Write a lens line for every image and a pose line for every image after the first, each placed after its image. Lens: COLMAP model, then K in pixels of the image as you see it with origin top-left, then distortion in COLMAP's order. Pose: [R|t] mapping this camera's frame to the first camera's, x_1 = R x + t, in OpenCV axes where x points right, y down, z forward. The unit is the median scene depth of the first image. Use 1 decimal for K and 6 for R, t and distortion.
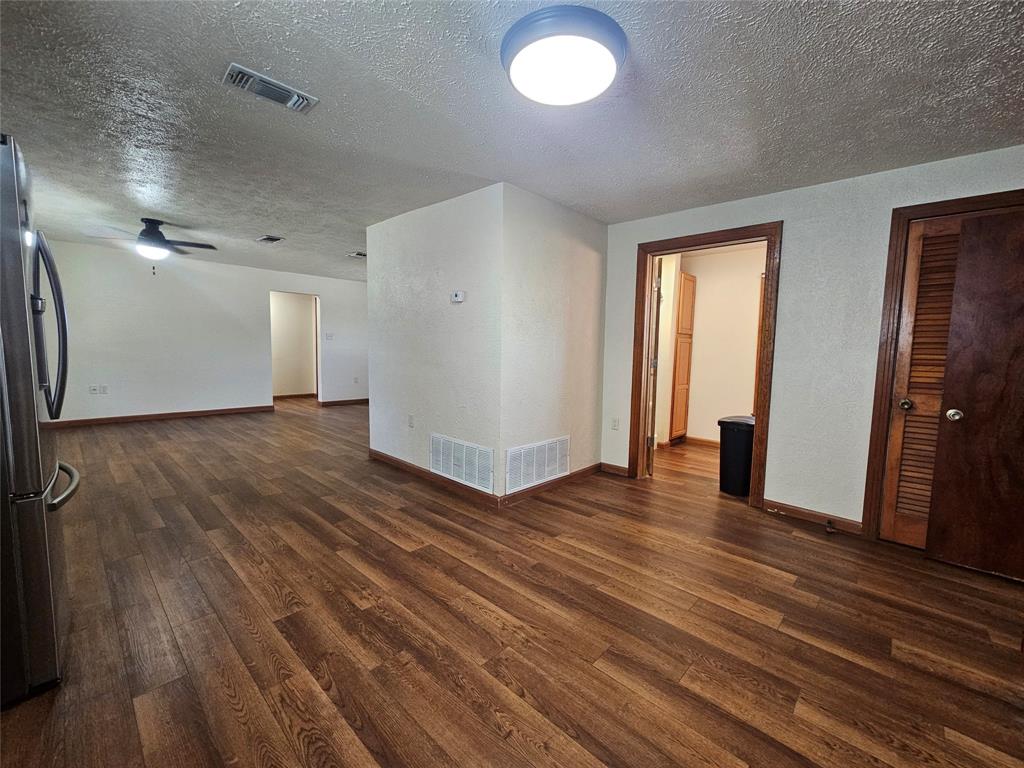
lens RADIAL K [[423.1, 0, 515.5], [0, 423.1, 383.9], [0, 0, 1]] dist [0.000136, 0.000109]
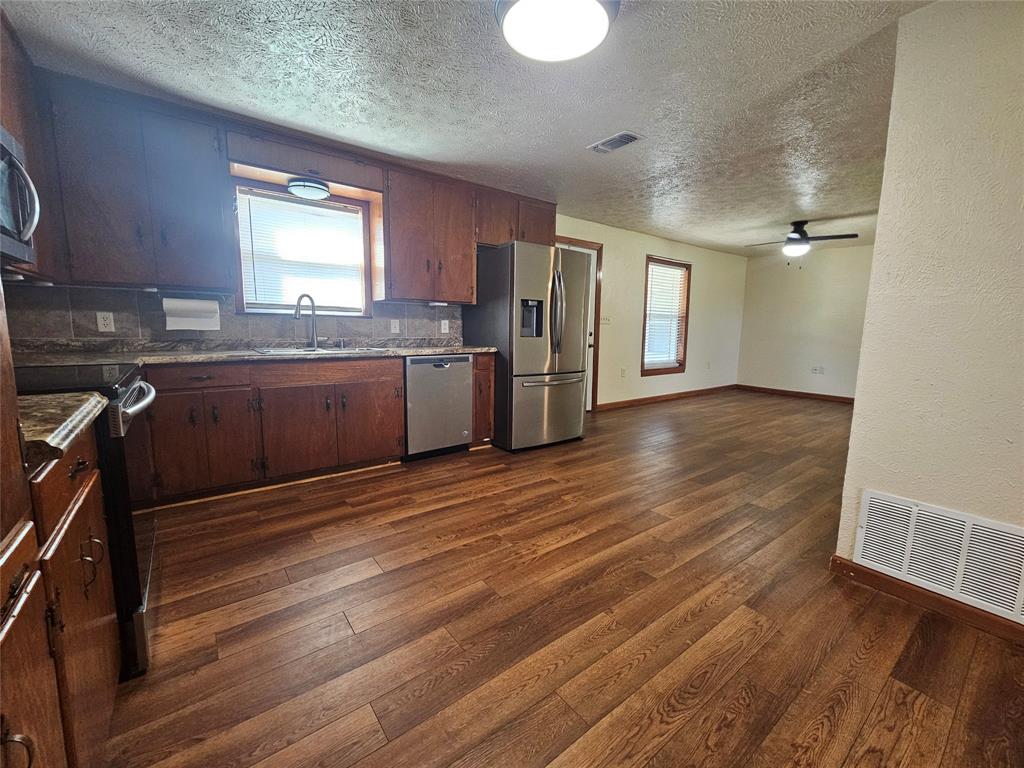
lens RADIAL K [[423.1, 0, 515.5], [0, 423.1, 383.9], [0, 0, 1]] dist [0.000136, 0.000109]
pose [[-0.155096, 0.107998, -0.981978, 0.951445], [-0.107277, 0.986287, 0.125415, -0.014972], [0.982057, 0.124795, -0.141384, 0.909306]]
